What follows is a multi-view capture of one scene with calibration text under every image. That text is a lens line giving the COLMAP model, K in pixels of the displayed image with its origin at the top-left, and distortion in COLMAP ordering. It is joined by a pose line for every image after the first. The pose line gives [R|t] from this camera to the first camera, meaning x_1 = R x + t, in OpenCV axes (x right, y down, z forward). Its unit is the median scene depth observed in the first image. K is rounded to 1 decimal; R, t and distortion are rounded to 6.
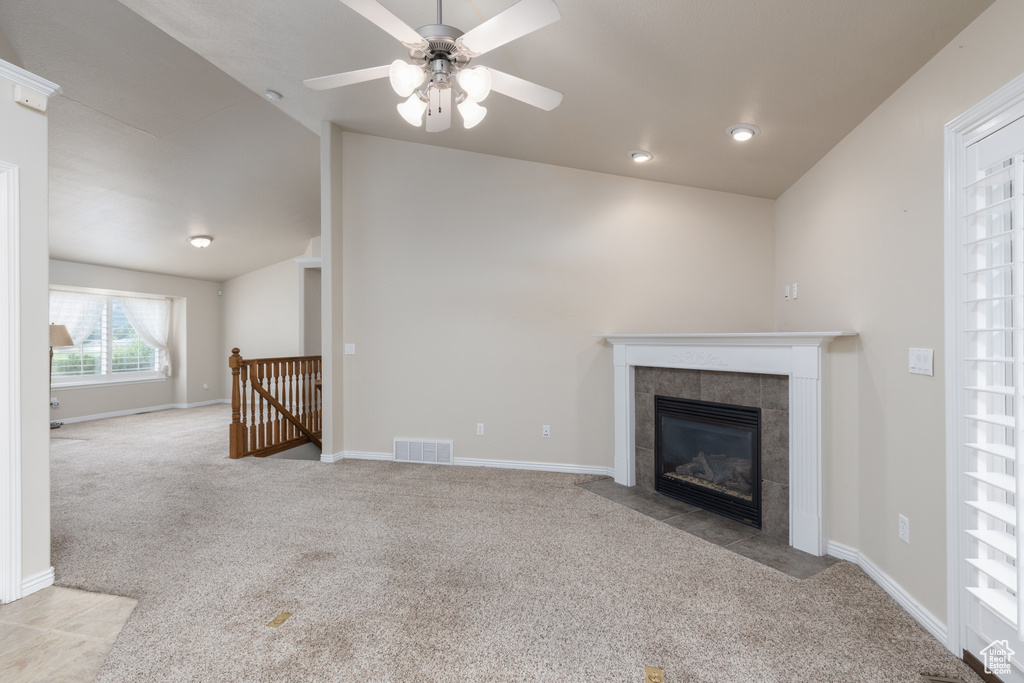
lens RADIAL K [[460.2, 0, 508.1], [0, 460.2, 340.9], [0, 0, 1]] dist [0.006588, -0.000961]
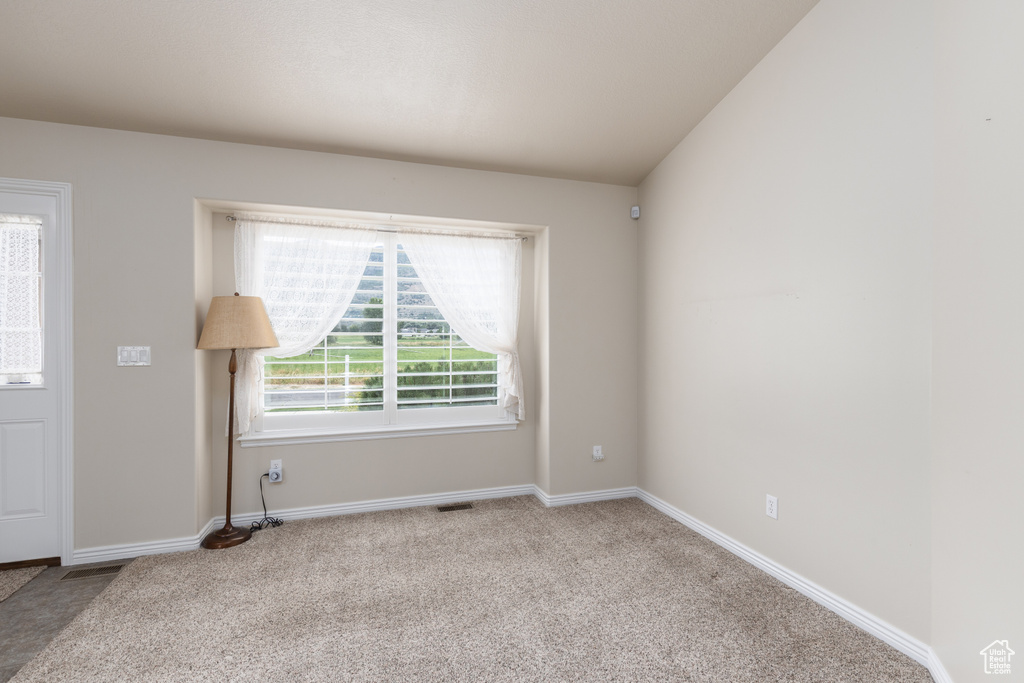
lens RADIAL K [[460.2, 0, 514.2], [0, 460.2, 338.3], [0, 0, 1]] dist [0.006588, -0.000961]
pose [[0.511474, 0.003094, -0.859293, -0.379628], [0.002335, 0.999985, 0.004991, 0.000212], [0.859296, -0.004559, 0.511459, 0.786782]]
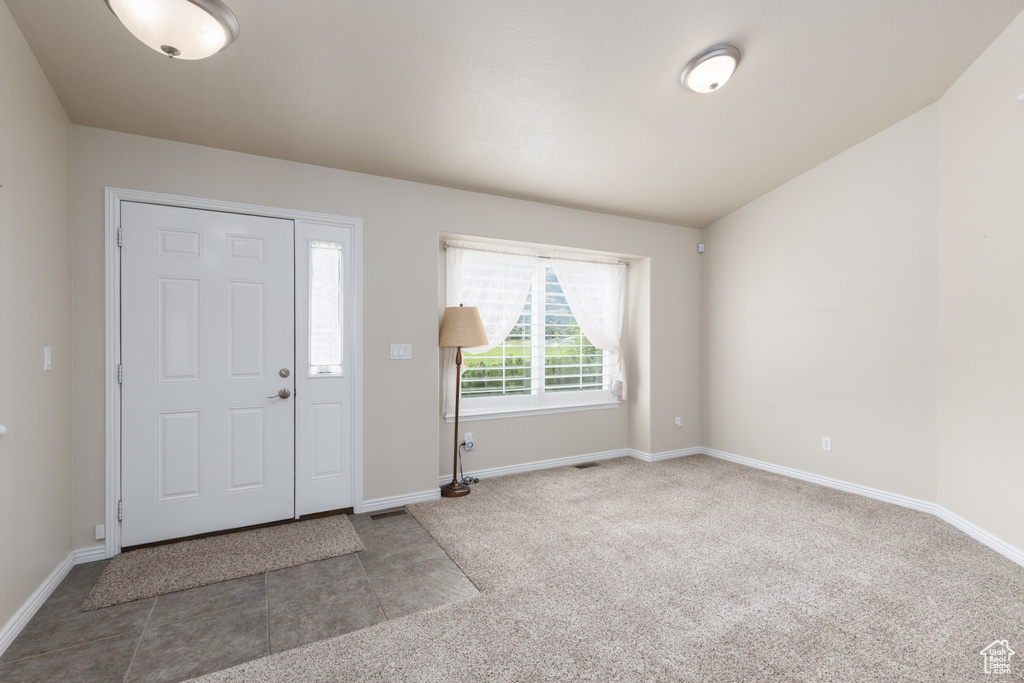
lens RADIAL K [[460.2, 0, 509.4], [0, 460.2, 338.0], [0, 0, 1]] dist [0.006588, -0.000961]
pose [[0.669132, 0.005856, -0.743121, -0.413413], [-0.003008, 0.999982, 0.005172, -0.001460], [0.743138, -0.001225, 0.669137, 0.524606]]
